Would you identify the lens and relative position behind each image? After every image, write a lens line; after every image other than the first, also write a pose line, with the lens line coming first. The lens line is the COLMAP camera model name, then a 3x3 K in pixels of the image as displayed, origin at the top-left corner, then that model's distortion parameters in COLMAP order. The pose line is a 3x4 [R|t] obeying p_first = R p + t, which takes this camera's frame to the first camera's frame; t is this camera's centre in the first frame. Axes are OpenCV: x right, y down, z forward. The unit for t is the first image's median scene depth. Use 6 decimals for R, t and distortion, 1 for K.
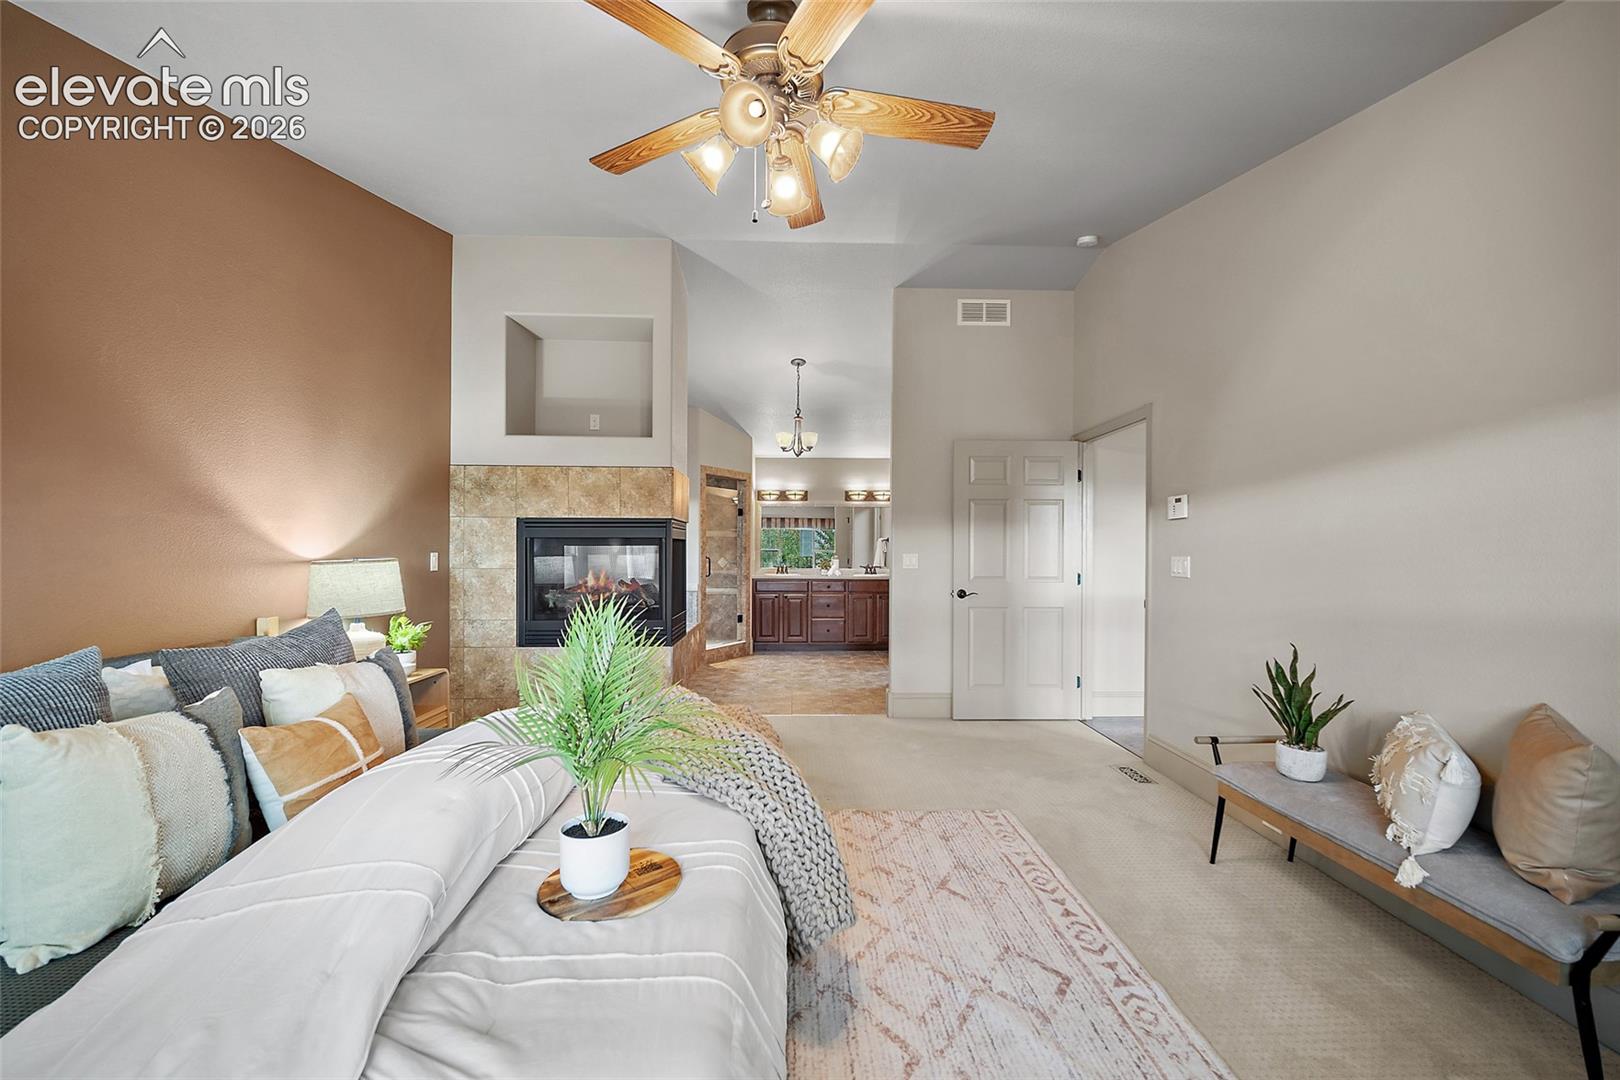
lens RADIAL K [[636.9, 0, 811.7], [0, 636.9, 543.4], [0, 0, 1]] dist [-0.002529, 0.001007]
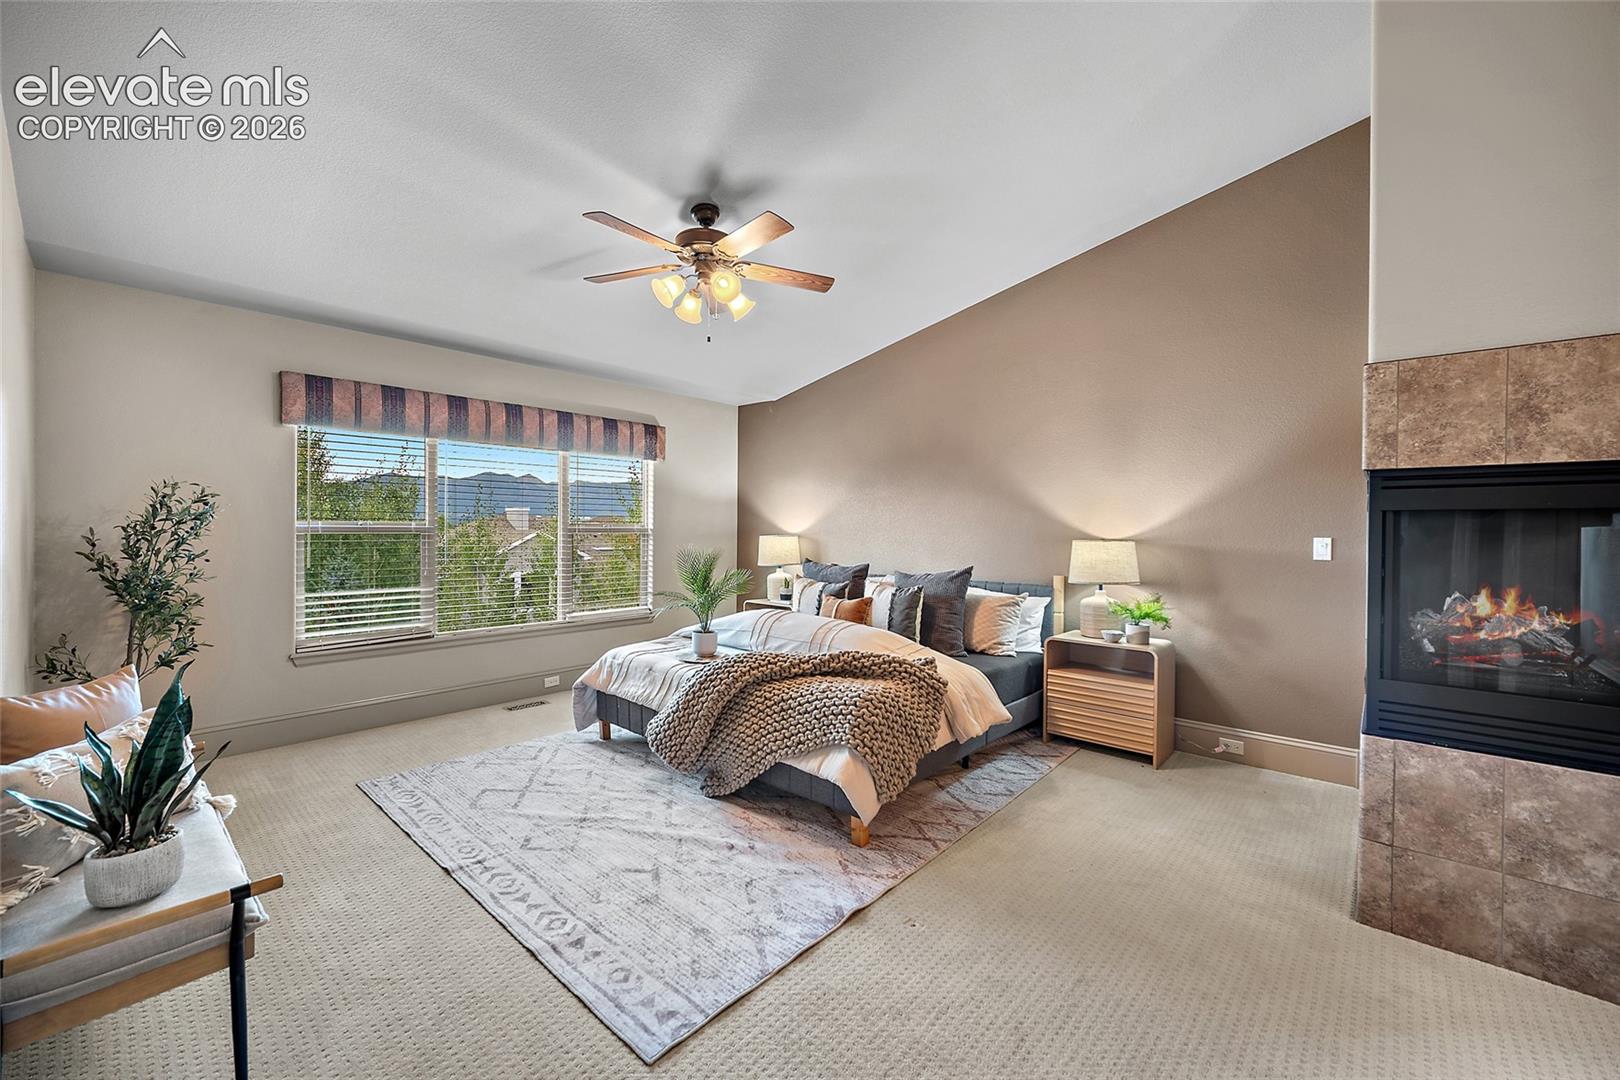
lens RADIAL K [[636.9, 0, 815.7], [0, 636.9, 535.0], [0, 0, 1]] dist [-0.002529, 0.001007]
pose [[-0.683730, -0.000658, -0.729735, 0.744717], [-0.004124, 0.999987, 0.002962, 0.019239], [0.729724, 0.005035, -0.683723, 1.835208]]
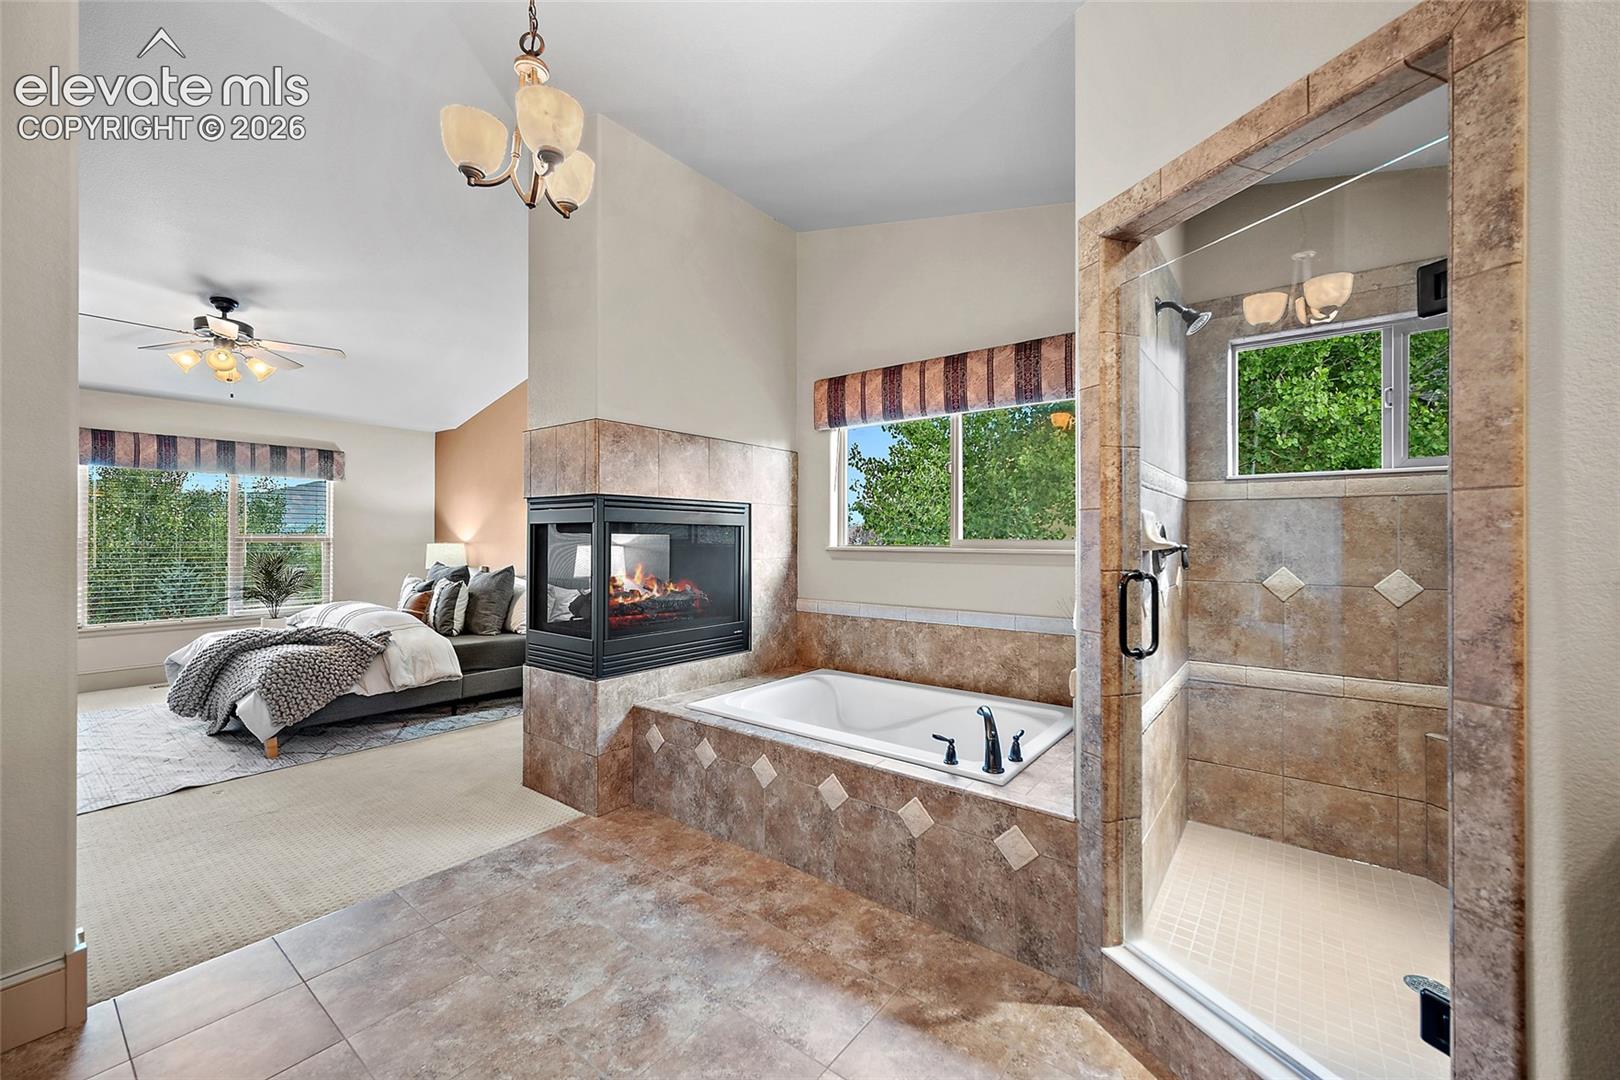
lens RADIAL K [[636.9, 0, 806.2], [0, 636.9, 539.8], [0, 0, 1]] dist [-0.002529, 0.001007]
pose [[-0.633306, -0.001391, -0.773900, 0.284809], [0.000957, 0.999996, -0.002581, 0.022313], [0.773901, -0.002375, -0.633303, 3.128612]]
